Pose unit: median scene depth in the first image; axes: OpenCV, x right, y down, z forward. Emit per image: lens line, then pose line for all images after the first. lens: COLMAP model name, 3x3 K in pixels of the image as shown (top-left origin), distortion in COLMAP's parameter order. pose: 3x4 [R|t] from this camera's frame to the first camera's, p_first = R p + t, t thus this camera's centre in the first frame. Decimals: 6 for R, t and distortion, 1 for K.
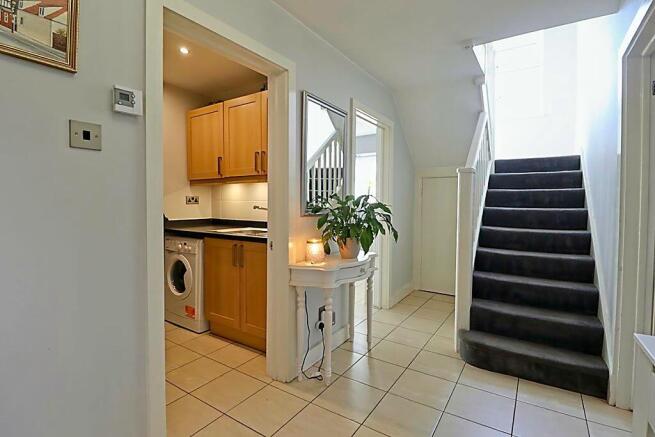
lens RADIAL K [[306.3, 0, 335.3], [0, 306.3, 212.0], [0, 0, 1]] dist [0.001160, -0.010731]
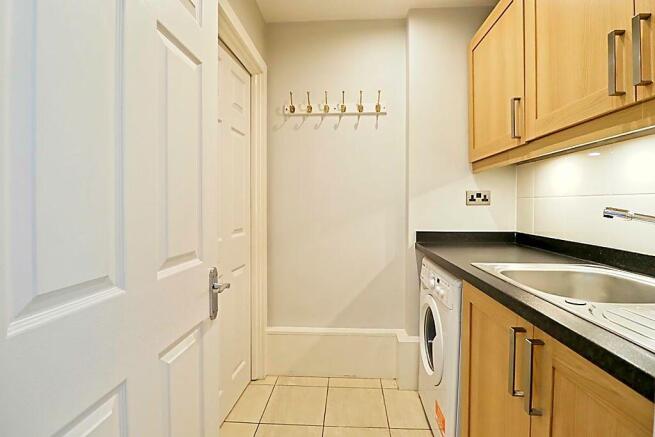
lens RADIAL K [[306.3, 0, 335.3], [0, 306.3, 212.0], [0, 0, 1]] dist [0.001160, -0.010731]
pose [[0.490429, 0.016562, -0.871324, -0.114988], [-0.025472, 0.999665, 0.004665, -0.009783], [0.871109, 0.019906, 0.490686, 0.545169]]
